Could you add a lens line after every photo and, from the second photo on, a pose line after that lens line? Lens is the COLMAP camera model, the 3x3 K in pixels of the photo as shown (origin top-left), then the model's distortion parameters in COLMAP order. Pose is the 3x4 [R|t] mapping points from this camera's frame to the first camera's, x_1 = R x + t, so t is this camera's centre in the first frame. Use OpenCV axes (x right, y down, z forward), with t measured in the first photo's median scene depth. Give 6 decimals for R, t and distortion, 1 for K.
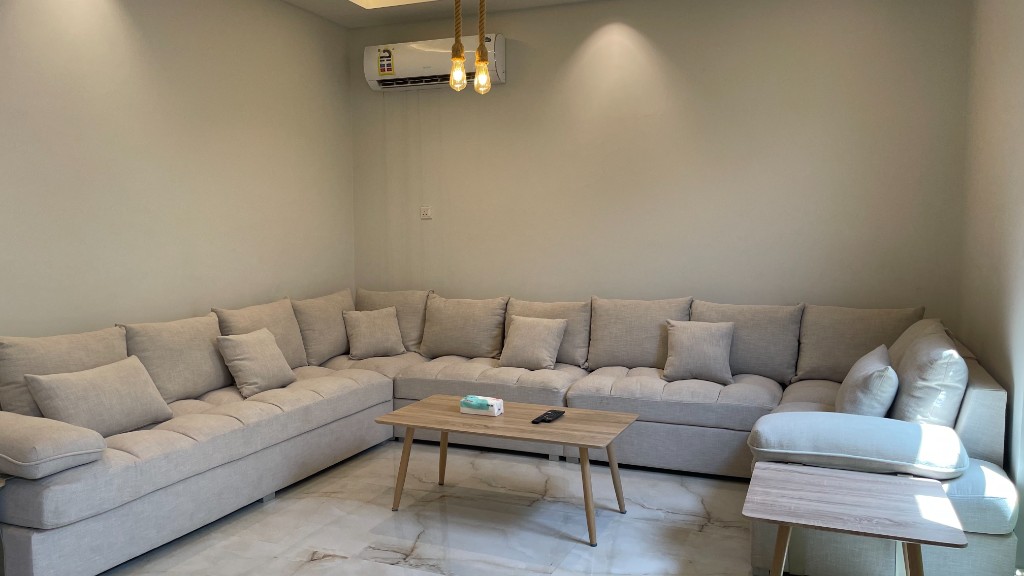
lens RADIAL K [[773.1, 0, 512.9], [0, 773.1, 292.3], [0, 0, 1]] dist [0.068401, -0.090918]
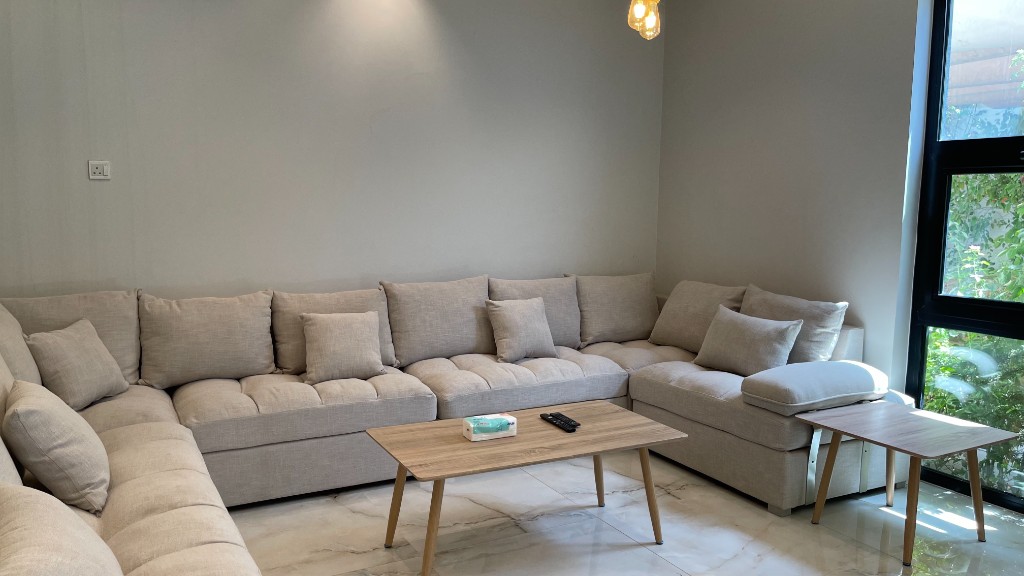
lens RADIAL K [[773.1, 0, 512.9], [0, 773.1, 292.3], [0, 0, 1]] dist [0.068401, -0.090918]
pose [[0.625056, -0.078215, 0.776652, -0.640701], [0.046752, 0.996932, 0.062773, -0.040464], [-0.779179, -0.002926, 0.626795, 0.490741]]
